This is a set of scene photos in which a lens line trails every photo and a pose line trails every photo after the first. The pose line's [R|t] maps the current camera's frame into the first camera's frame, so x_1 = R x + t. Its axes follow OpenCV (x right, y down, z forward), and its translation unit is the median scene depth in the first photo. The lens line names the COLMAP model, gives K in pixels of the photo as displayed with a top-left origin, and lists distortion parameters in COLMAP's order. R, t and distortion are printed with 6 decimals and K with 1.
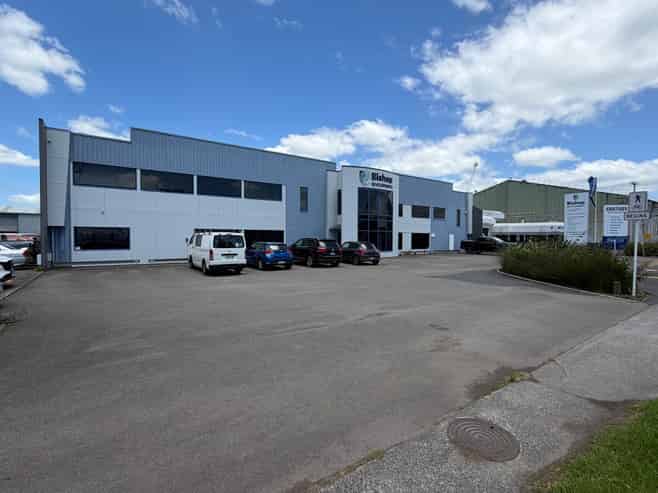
lens RADIAL K [[320.8, 0, 329.7], [0, 320.8, 247.5], [0, 0, 1]] dist [-0.010593, 0.000163]
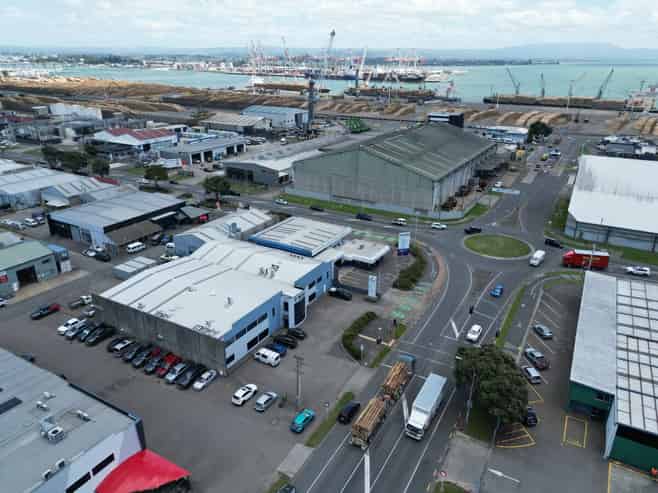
lens RADIAL K [[463.7, 0, 334.1], [0, 463.7, 243.7], [0, 0, 1]] dist [0.039672, -0.030637]
pose [[0.907269, -0.153483, 0.391544, -1.005036], [0.014071, 0.941582, 0.336491, -1.894362], [-0.420316, -0.299778, 0.856427, -2.179114]]
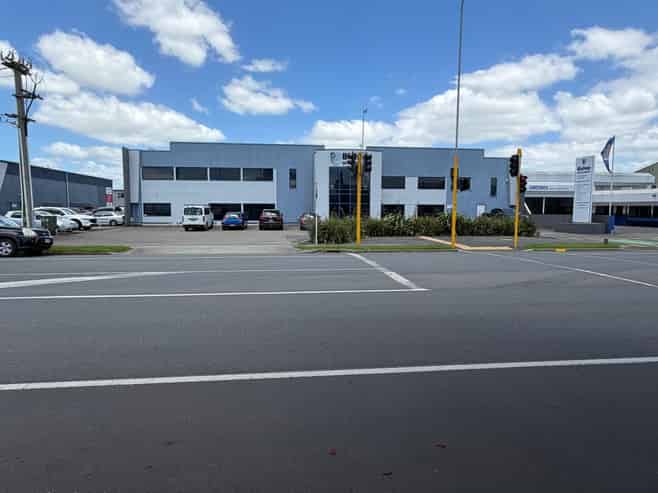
lens RADIAL K [[395.8, 0, 326.2], [0, 395.8, 248.8], [0, 0, 1]] dist [-0.011961, 0.000885]
pose [[0.873837, 0.047843, -0.483859, 0.808969], [-0.014971, 0.997323, 0.071576, 0.011614], [0.485988, -0.055302, 0.872214, -0.308829]]
